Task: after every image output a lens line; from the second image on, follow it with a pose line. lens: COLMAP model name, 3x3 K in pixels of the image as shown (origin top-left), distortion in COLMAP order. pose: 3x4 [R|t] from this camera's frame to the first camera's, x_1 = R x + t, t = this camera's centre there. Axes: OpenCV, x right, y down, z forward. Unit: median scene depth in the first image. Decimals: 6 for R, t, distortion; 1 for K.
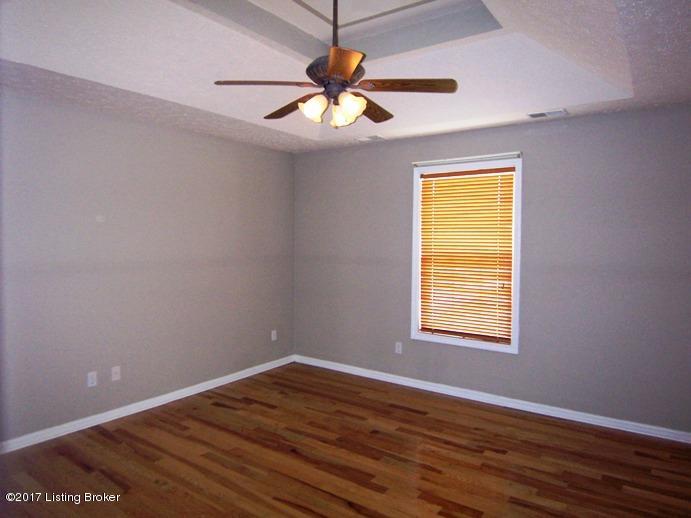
lens RADIAL K [[466.5, 0, 370.2], [0, 466.5, 250.1], [0, 0, 1]] dist [-0.019831, -0.026060]
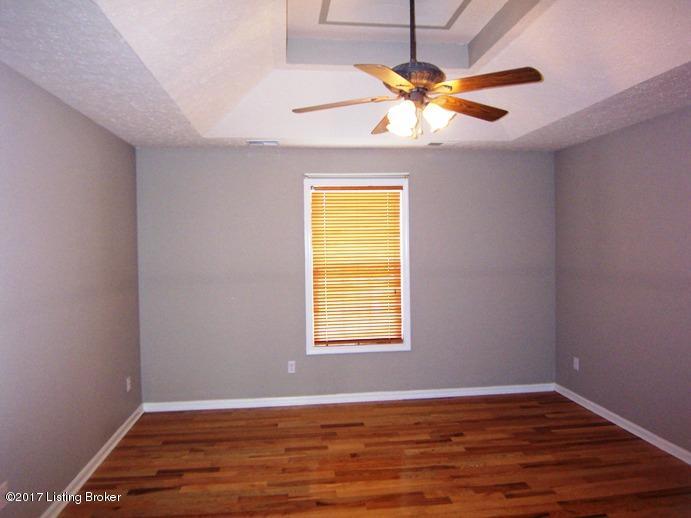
lens RADIAL K [[466.5, 0, 337.8], [0, 466.5, 244.9], [0, 0, 1]] dist [-0.019831, -0.026060]
pose [[0.754845, -0.028419, 0.655288, -0.558569], [0.034240, 0.999406, 0.003901, -0.045072], [-0.655009, 0.019493, 0.755369, 0.250158]]
